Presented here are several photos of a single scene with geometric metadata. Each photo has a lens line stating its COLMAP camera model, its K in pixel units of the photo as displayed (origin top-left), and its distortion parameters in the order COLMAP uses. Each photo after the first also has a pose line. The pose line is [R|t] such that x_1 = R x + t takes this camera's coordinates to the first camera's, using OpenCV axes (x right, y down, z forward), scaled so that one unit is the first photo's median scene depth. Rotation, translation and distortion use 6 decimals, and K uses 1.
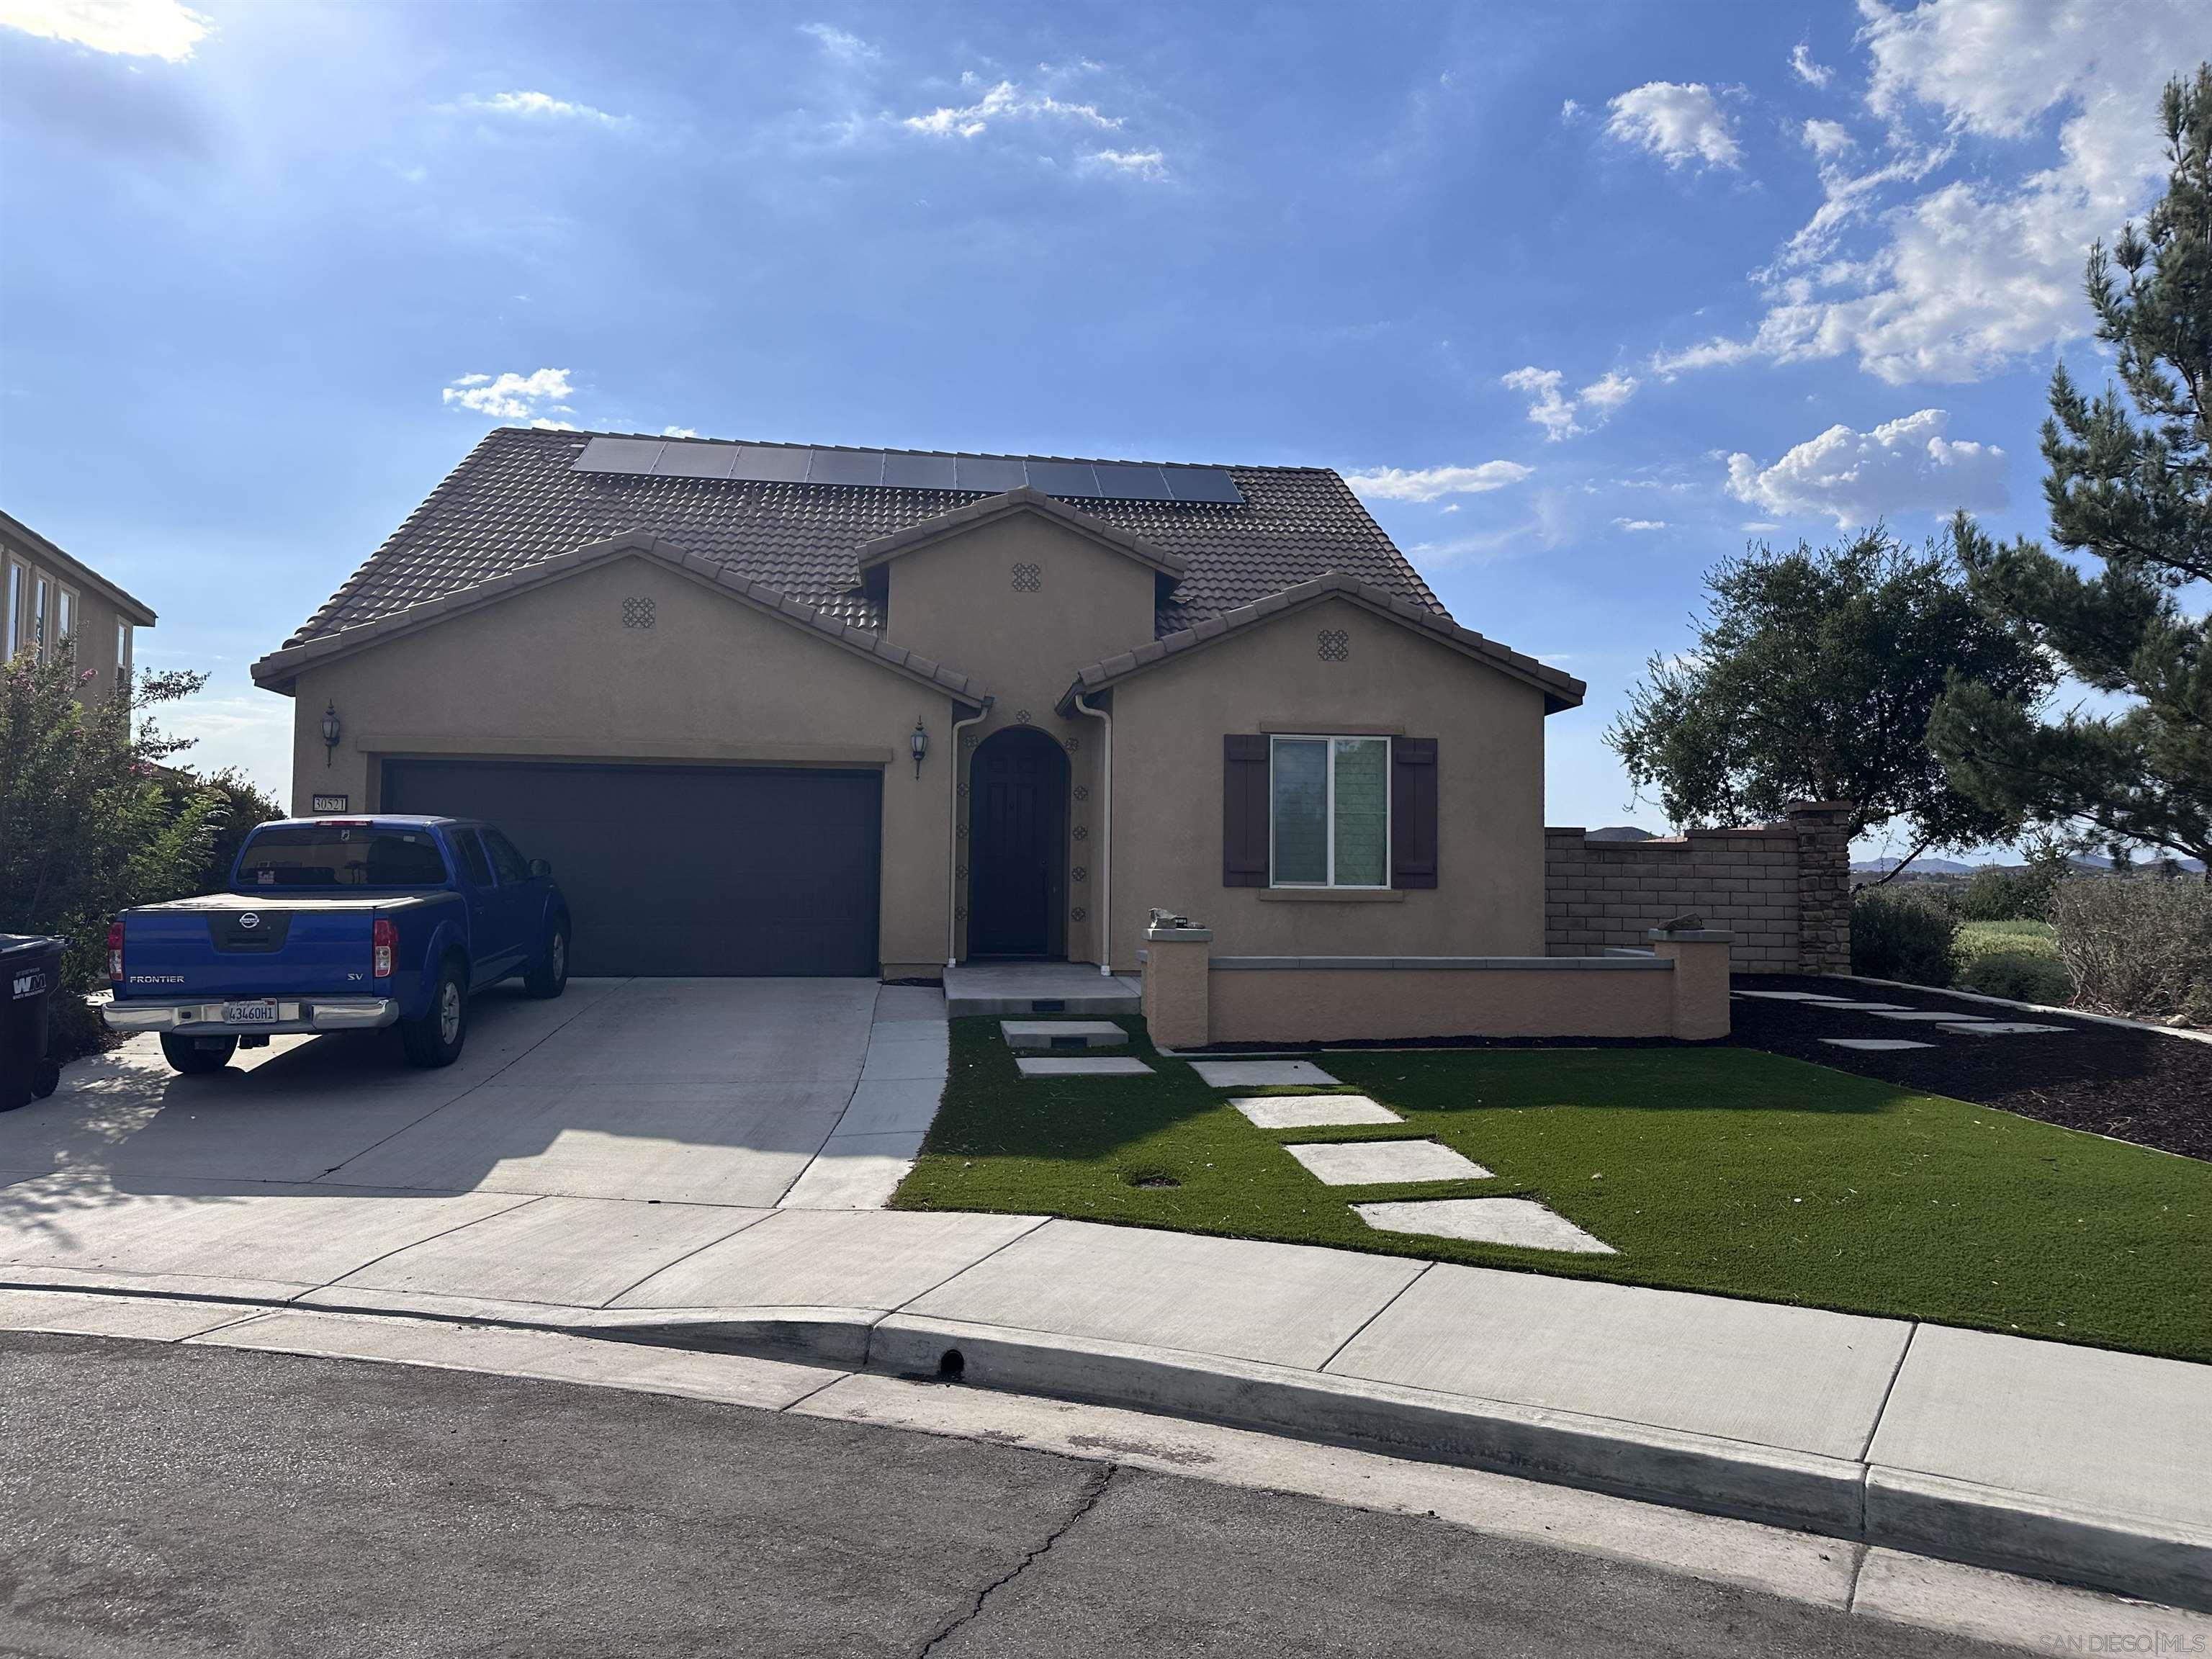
lens RADIAL K [[1561.3, 0, 1106.0], [0, 1561.3, 829.5], [0, 0, 1]] dist [0.124040, -0.192948]
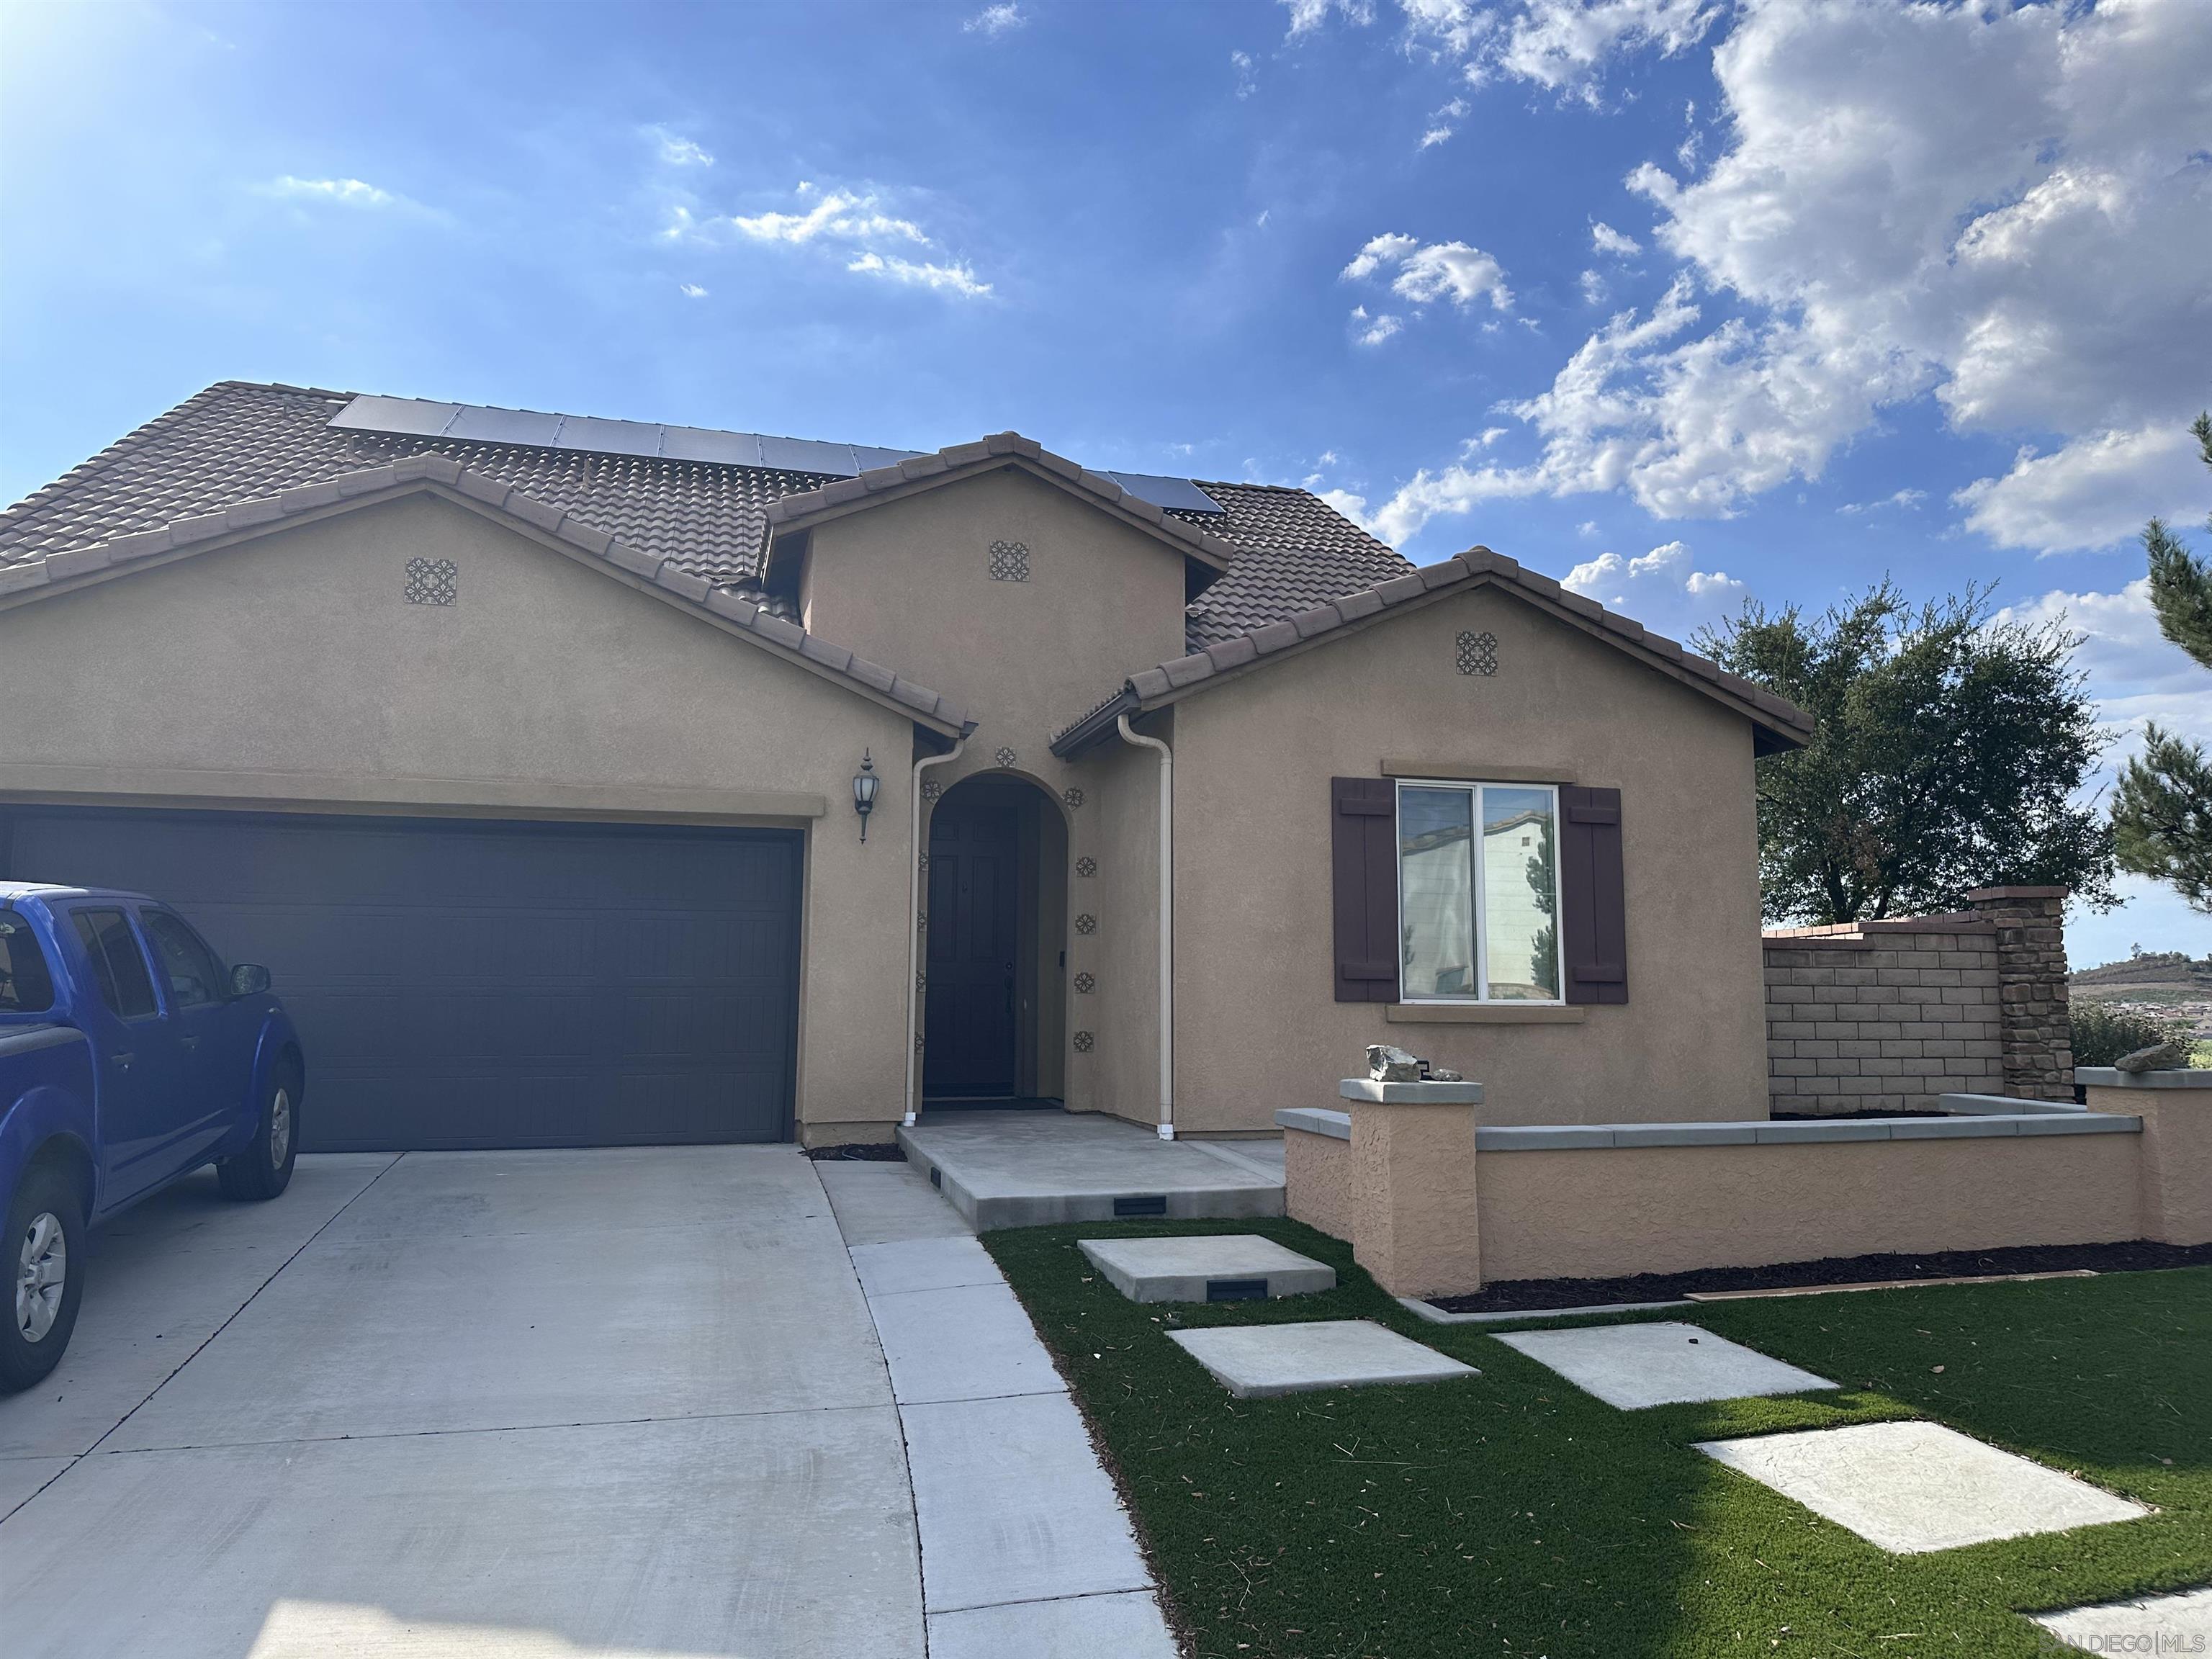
lens RADIAL K [[1553.1, 0, 1106.0], [0, 1553.1, 829.5], [0, 0, 1]] dist [0.082262, -0.112371]
pose [[0.989966, 0.009608, 0.140979, -0.107436], [-0.000031, 0.997700, -0.067782, 0.007207], [-0.141306, 0.067098, 0.987690, 0.317289]]
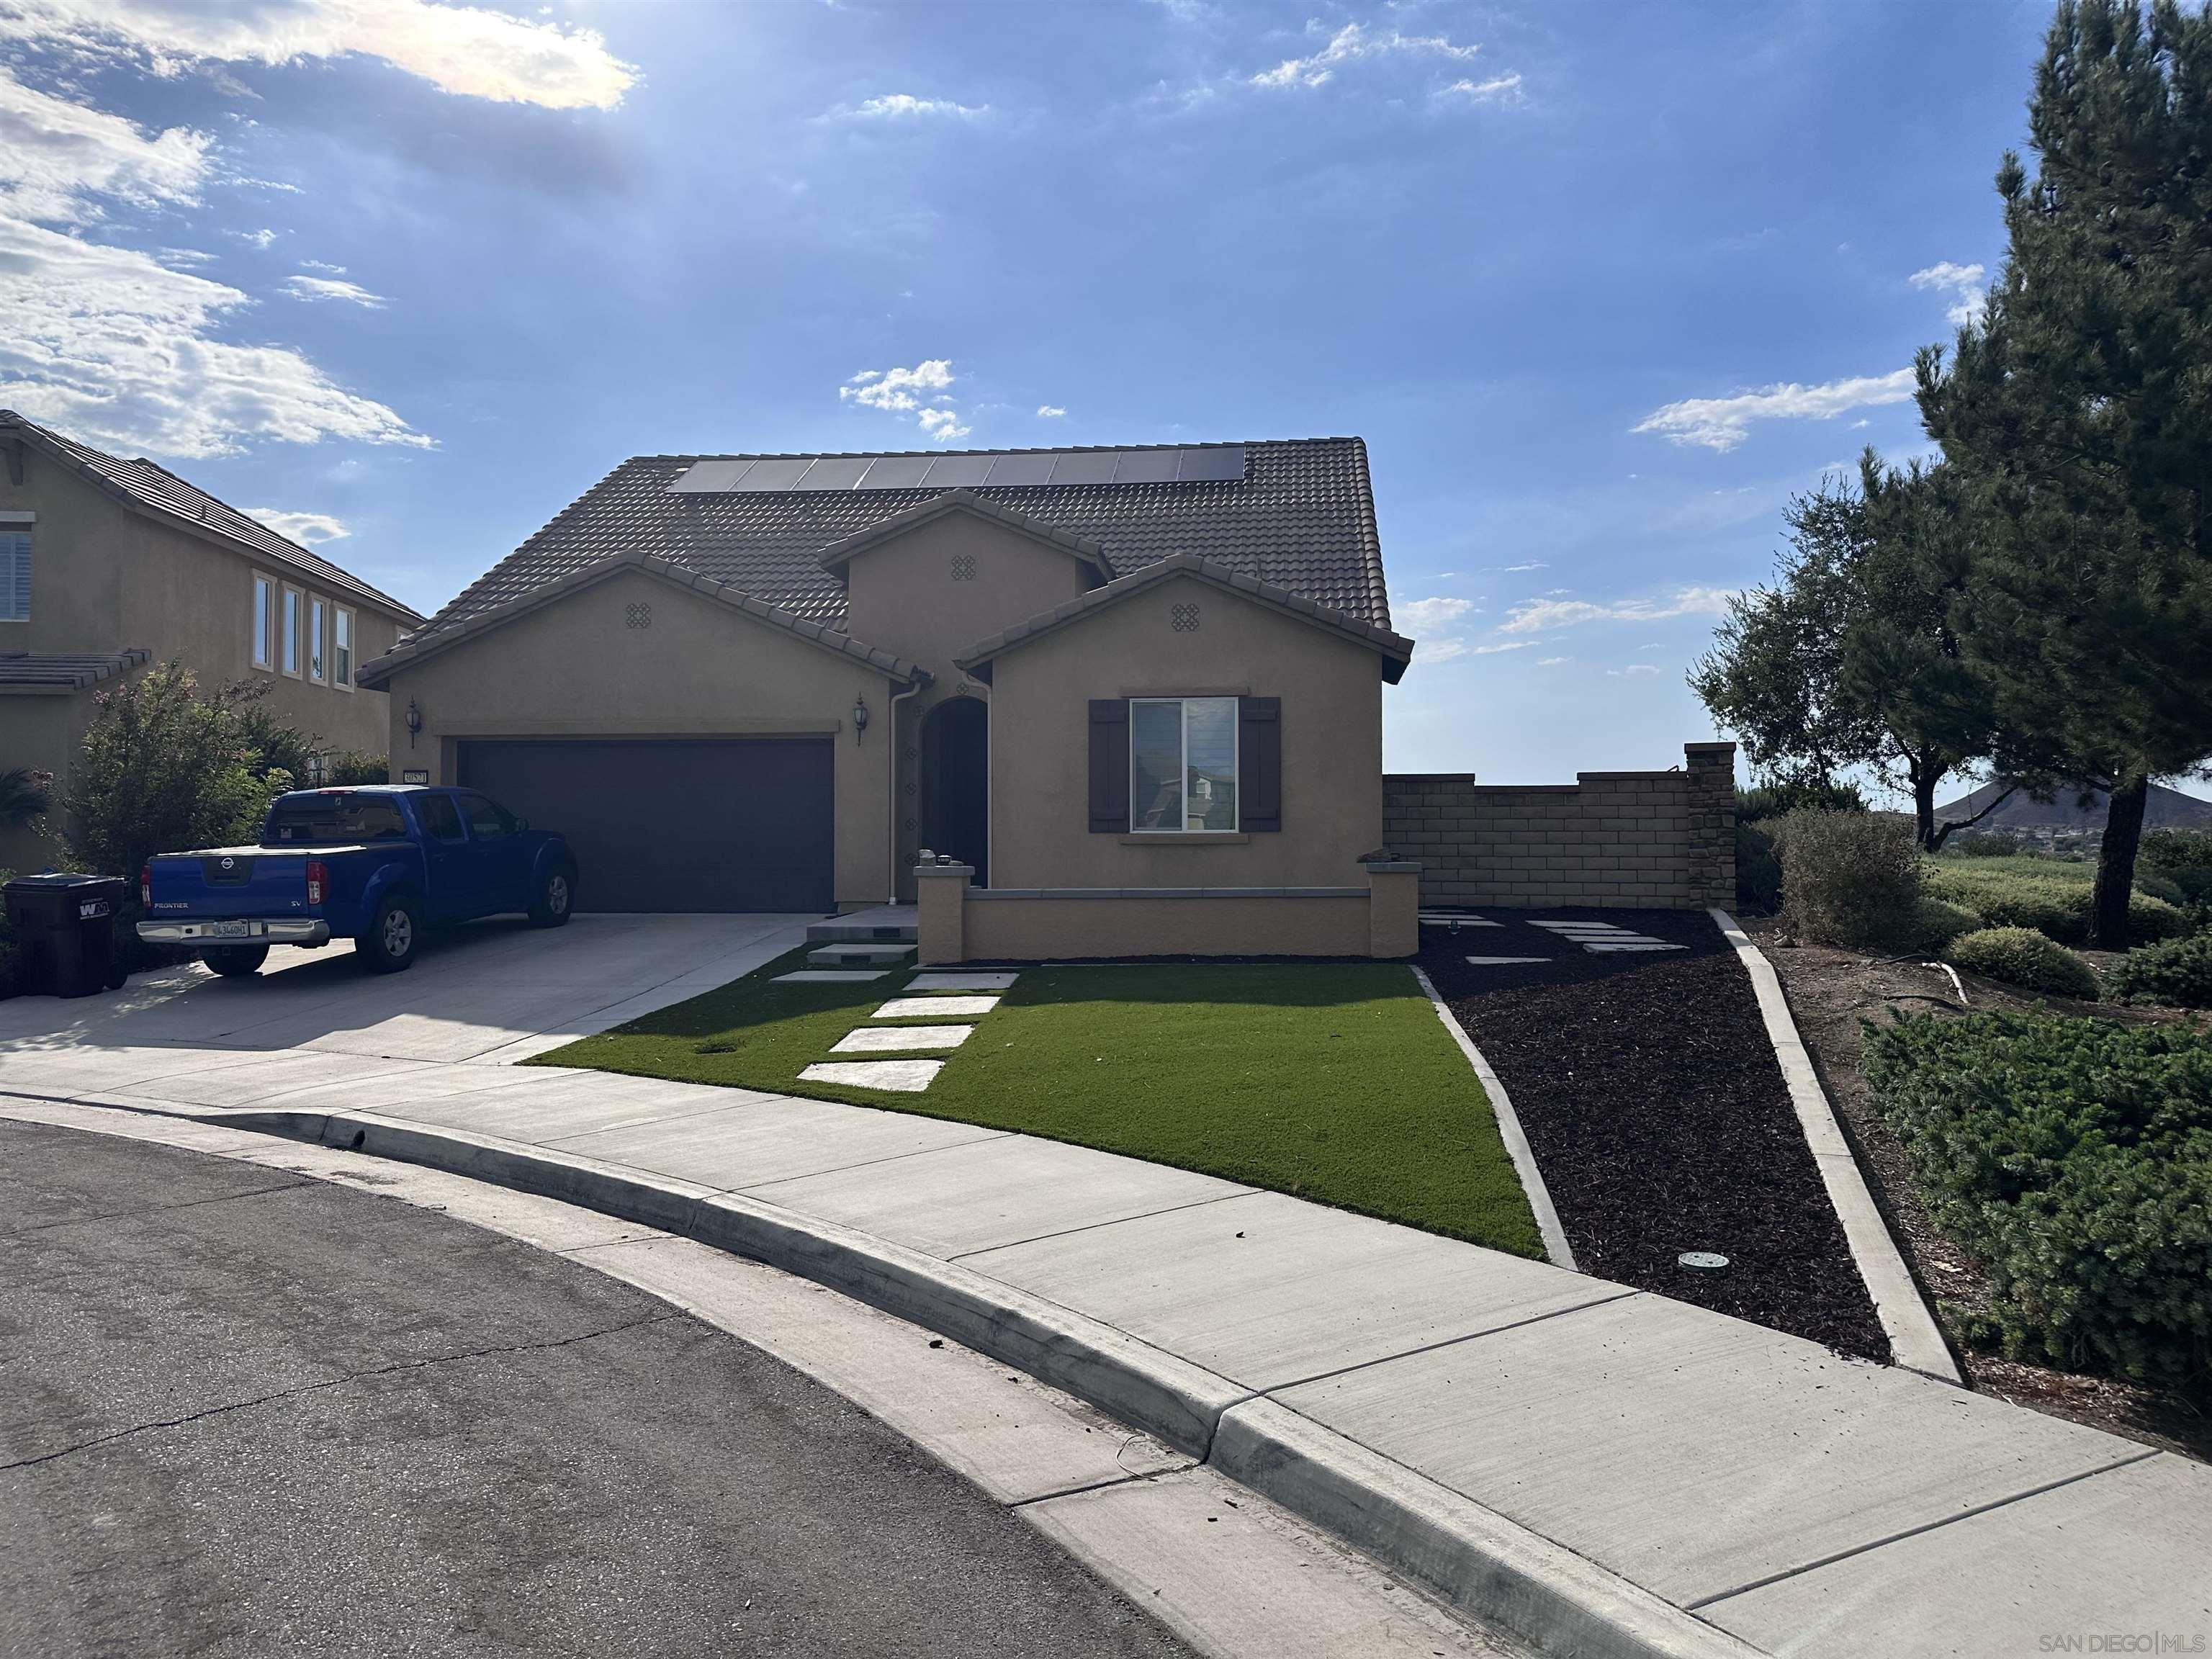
lens RADIAL K [[1561.3, 0, 1106.0], [0, 1561.3, 829.5], [0, 0, 1]] dist [0.124040, -0.192948]
pose [[0.971598, -0.015051, -0.236159, 0.327545], [0.021160, 0.999503, 0.023354, 0.007021], [0.235690, -0.027688, 0.971434, -0.103792]]
